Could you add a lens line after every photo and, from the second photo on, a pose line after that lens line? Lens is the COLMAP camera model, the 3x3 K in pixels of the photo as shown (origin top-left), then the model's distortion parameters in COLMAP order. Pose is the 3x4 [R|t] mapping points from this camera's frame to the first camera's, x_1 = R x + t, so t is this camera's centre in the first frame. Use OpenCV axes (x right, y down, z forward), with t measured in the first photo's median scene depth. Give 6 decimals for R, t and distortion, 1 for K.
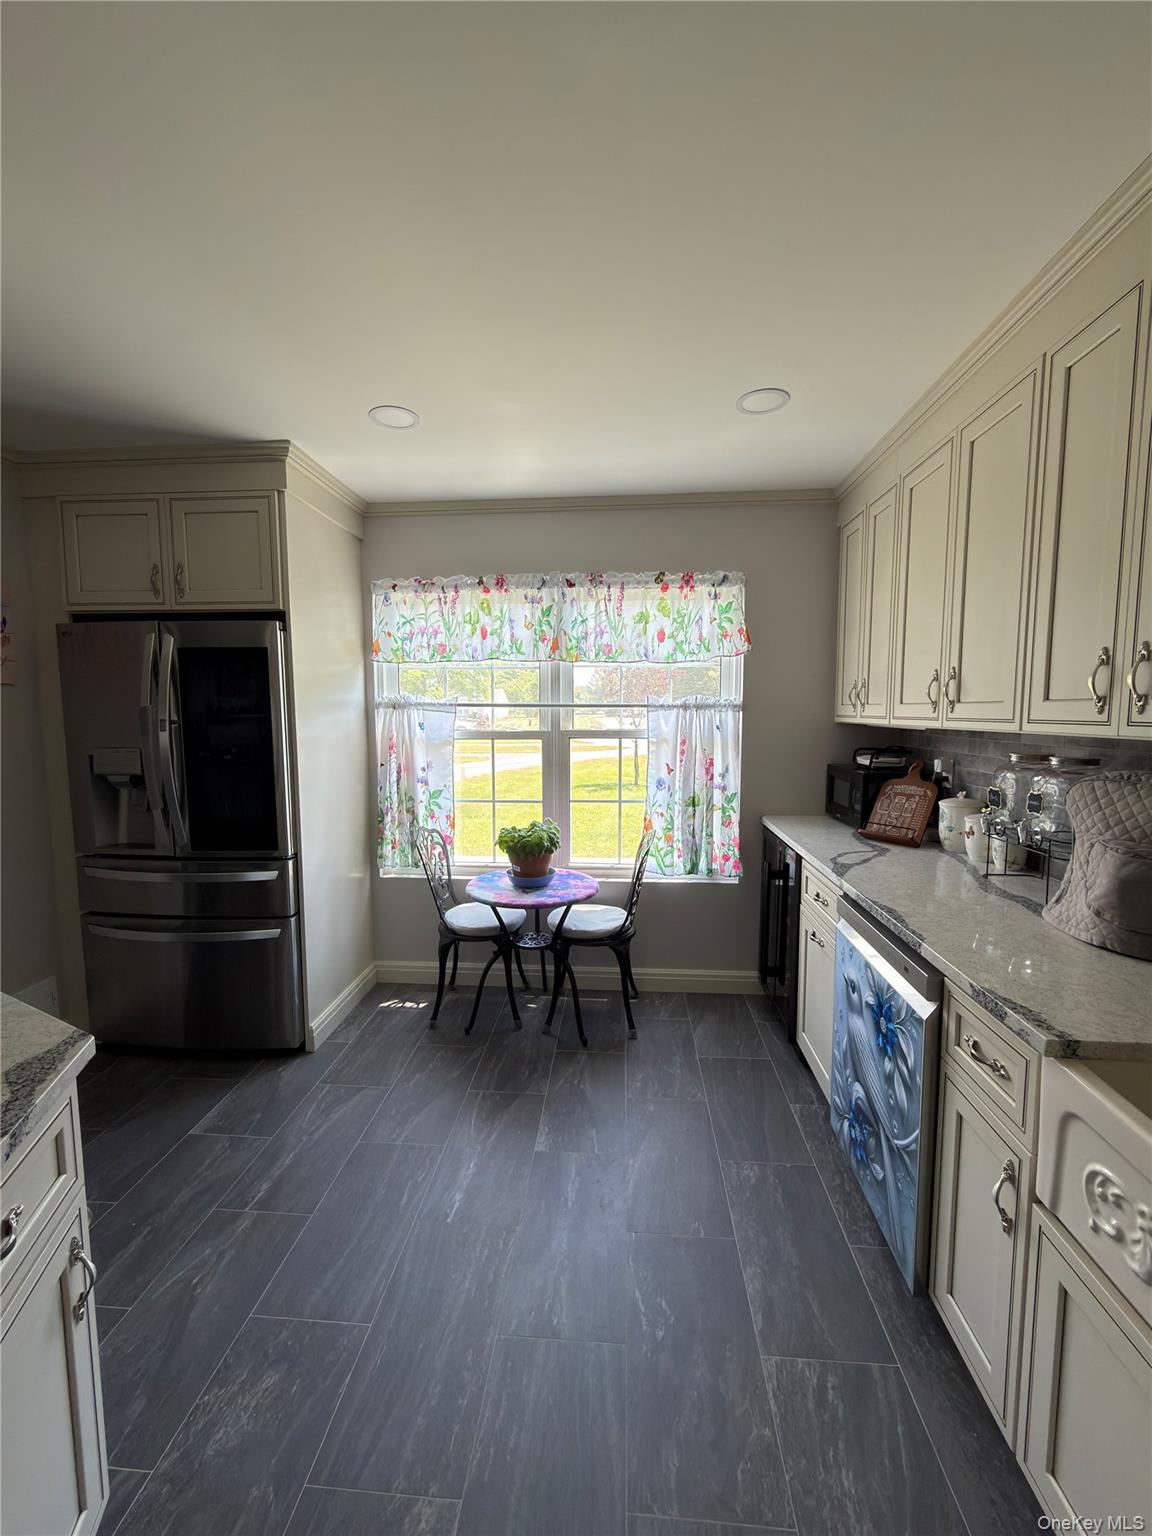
lens RADIAL K [[629.9, 0, 576.0], [0, 629.9, 768.0], [0, 0, 1]] dist [0.019834, -0.000010]
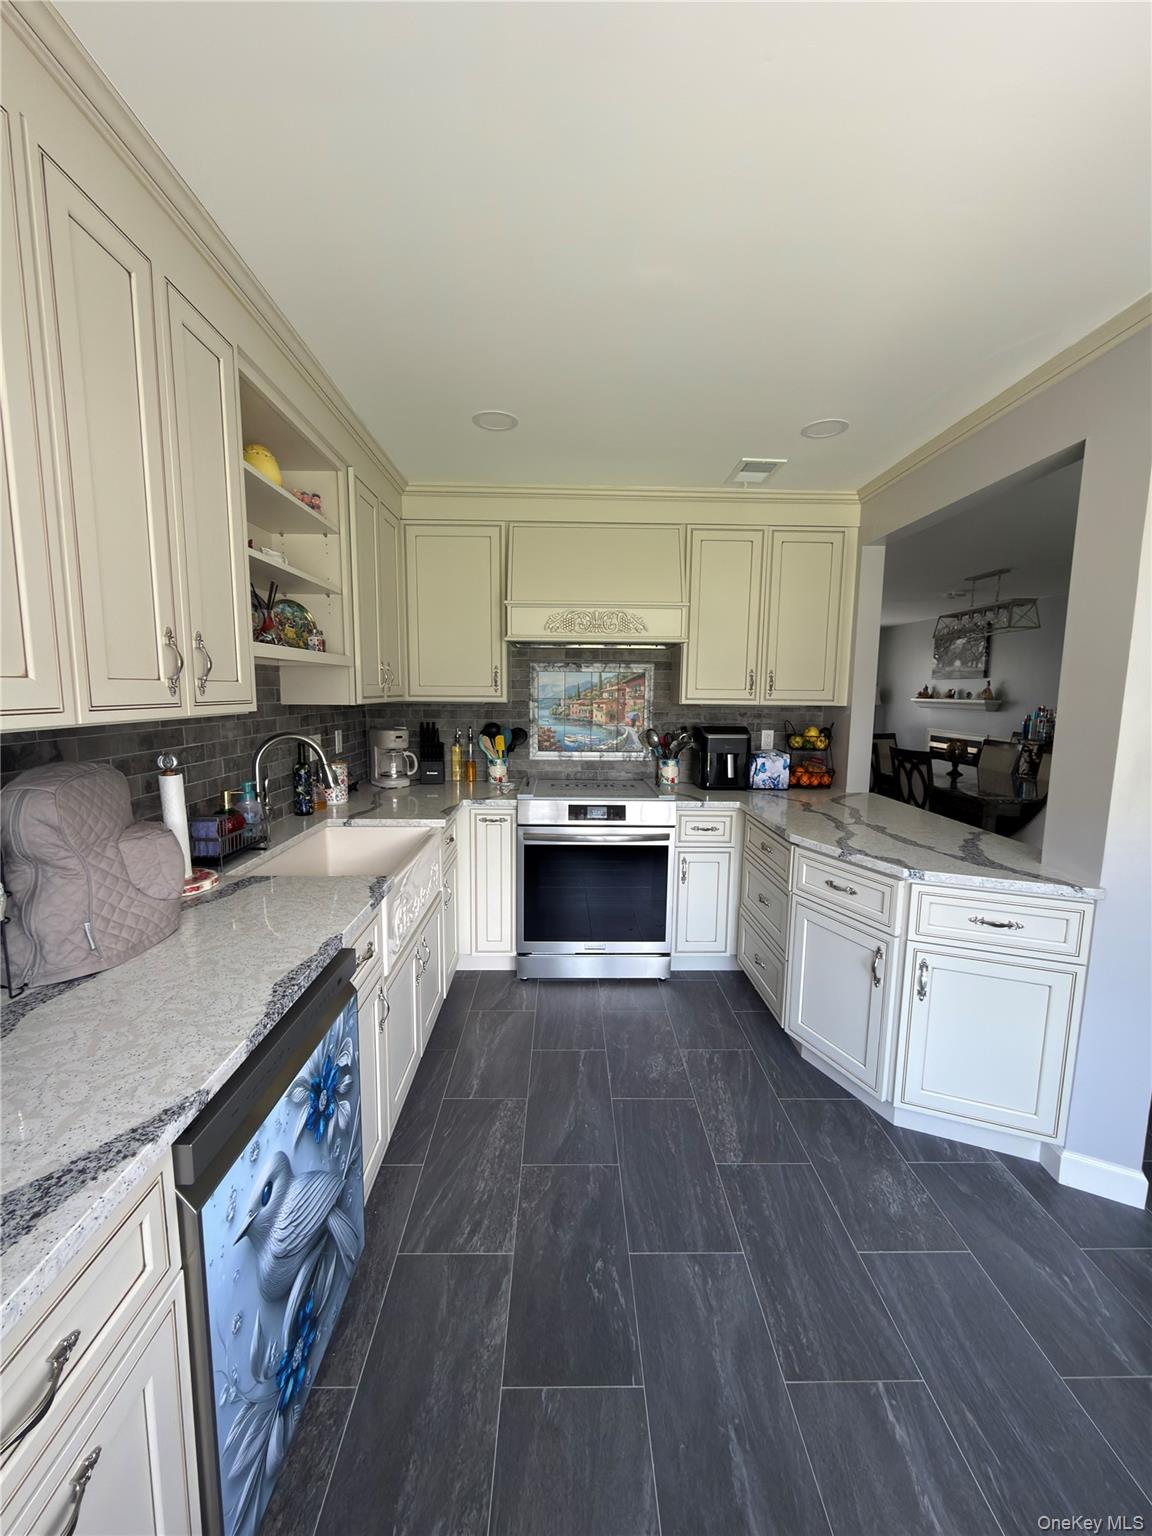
lens RADIAL K [[612.0, 0, 576.0], [0, 612.0, 768.0], [0, 0, 1]] dist [-0.001386, -0.000154]
pose [[-0.995394, 0.005563, -0.095707, 0.275586], [-0.016851, 0.972620, 0.231788, -0.192335], [0.094376, 0.232333, -0.968047, 1.871285]]
